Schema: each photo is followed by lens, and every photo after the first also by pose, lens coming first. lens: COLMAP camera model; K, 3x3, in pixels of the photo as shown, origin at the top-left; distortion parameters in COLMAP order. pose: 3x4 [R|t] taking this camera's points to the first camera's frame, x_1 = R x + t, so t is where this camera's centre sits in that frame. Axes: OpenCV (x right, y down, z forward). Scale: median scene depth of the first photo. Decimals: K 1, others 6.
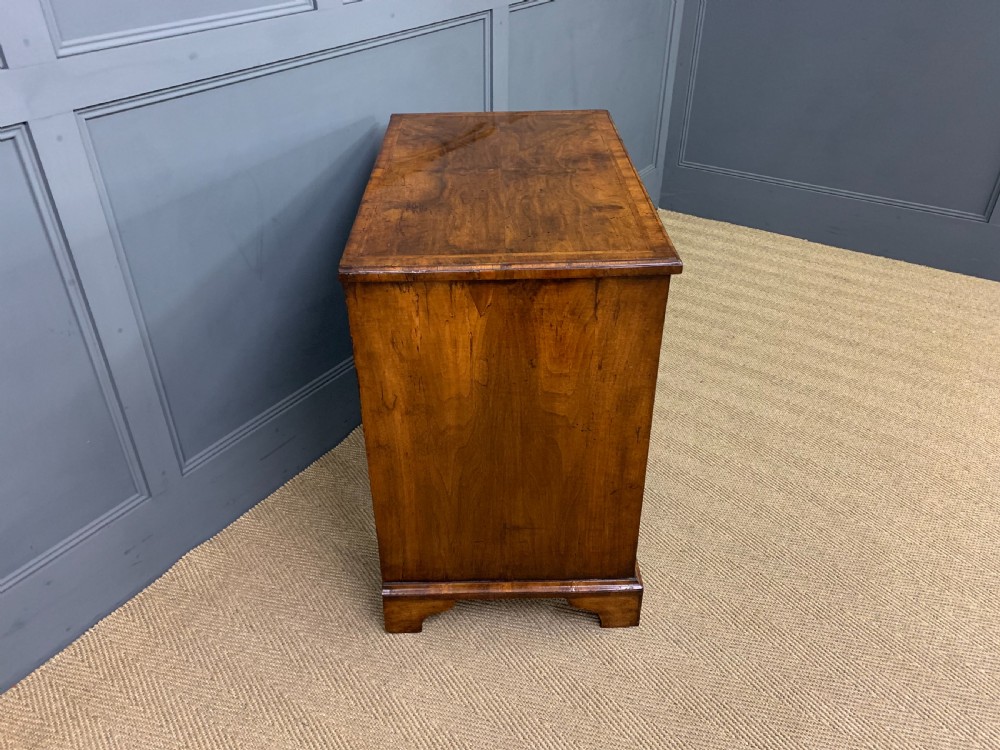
lens RADIAL K [[760.4, 0, 479.8], [0, 760.4, 374.8], [0, 0, 1]] dist [0.036167, -0.026428]
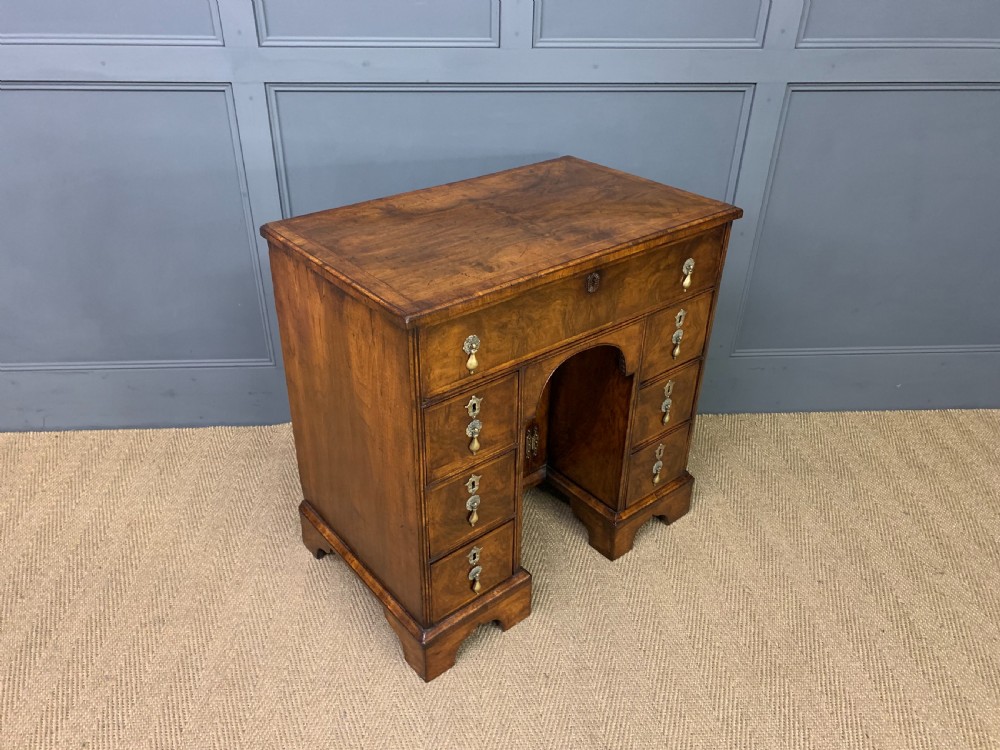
lens RADIAL K [[760.4, 0, 478.3], [0, 760.4, 381.5], [0, 0, 1]] dist [0.036167, -0.026428]
pose [[0.617403, 0.429509, -0.659041, 0.856746], [-0.453597, 0.878861, 0.147832, -0.222513], [0.642701, 0.207667, 0.737435, 0.275076]]
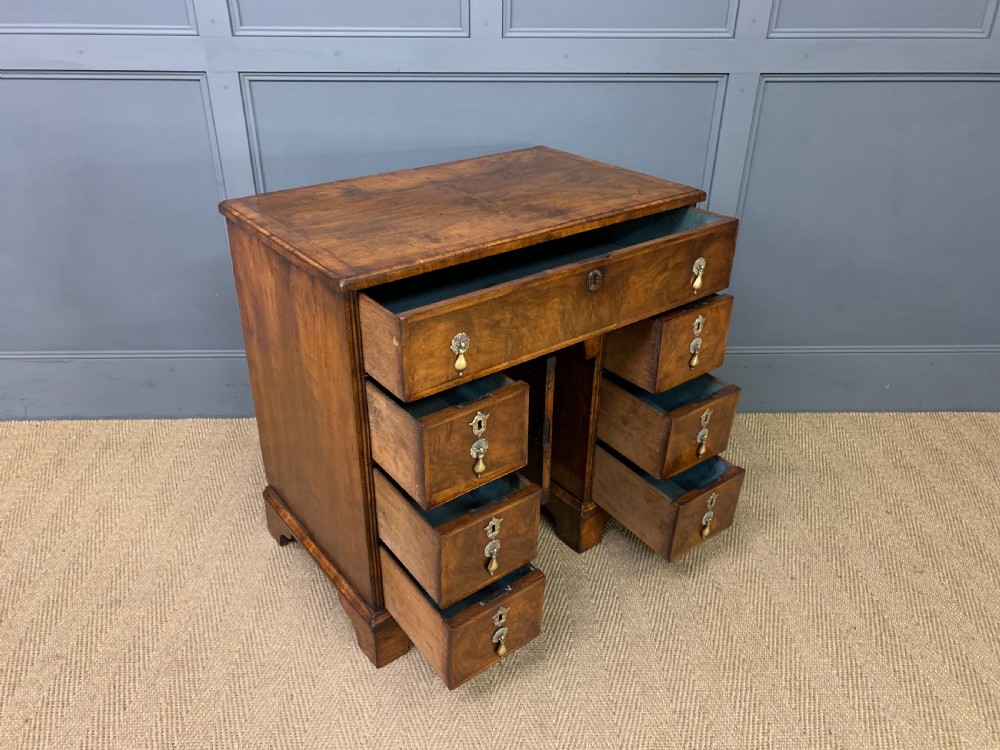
lens RADIAL K [[760.4, 0, 476.6], [0, 760.4, 376.7], [0, 0, 1]] dist [0.036167, -0.026428]
pose [[0.591171, 0.410557, -0.694233, 0.892768], [-0.460003, 0.878656, 0.127908, -0.215506], [0.662506, 0.243733, 0.708293, 0.314386]]
